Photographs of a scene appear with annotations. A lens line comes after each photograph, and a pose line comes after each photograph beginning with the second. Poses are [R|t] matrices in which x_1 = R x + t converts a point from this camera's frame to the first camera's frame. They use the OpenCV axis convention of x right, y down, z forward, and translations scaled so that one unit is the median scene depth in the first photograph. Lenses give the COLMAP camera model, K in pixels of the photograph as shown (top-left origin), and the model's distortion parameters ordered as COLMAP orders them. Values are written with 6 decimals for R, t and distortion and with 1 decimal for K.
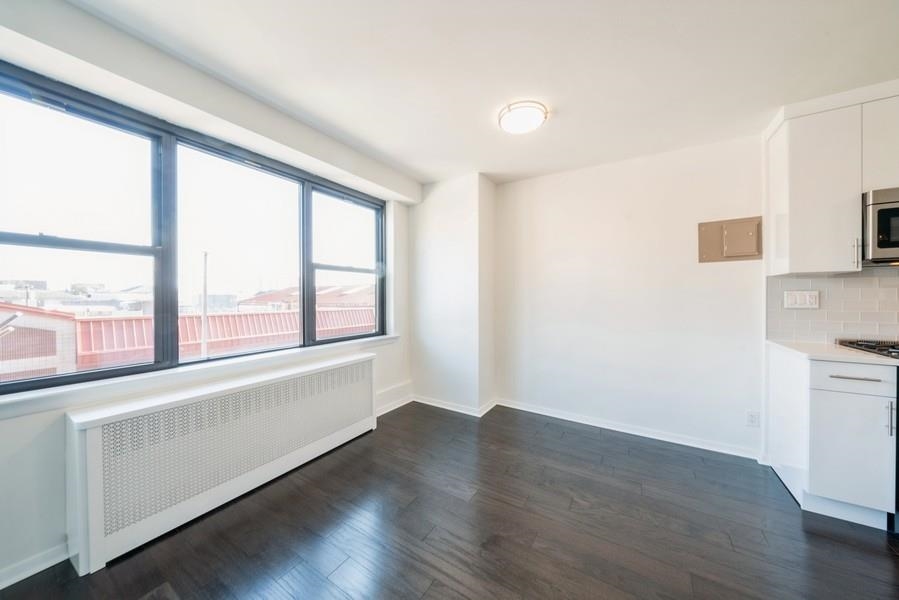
lens RADIAL K [[306.8, 0, 447.6], [0, 306.8, 299.9], [0, 0, 1]] dist [-0.001341, -0.000098]
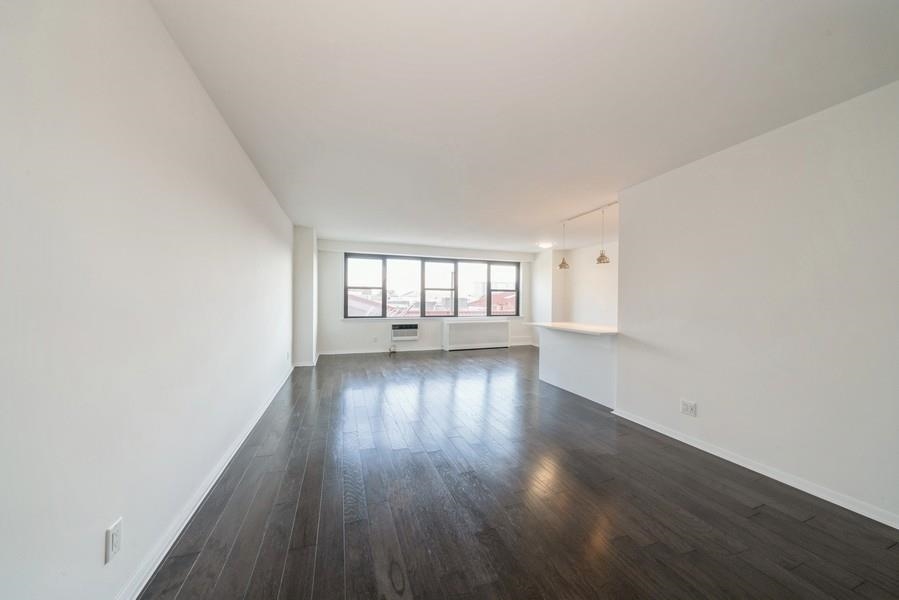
lens RADIAL K [[306.8, 0, 447.6], [0, 306.8, 299.9], [0, 0, 1]] dist [-0.001341, -0.000098]
pose [[0.786215, 0.005340, -0.617930, 0.886959], [-0.013003, 0.999884, -0.007902, 0.011535], [0.617816, 0.014248, 0.786193, -1.326799]]
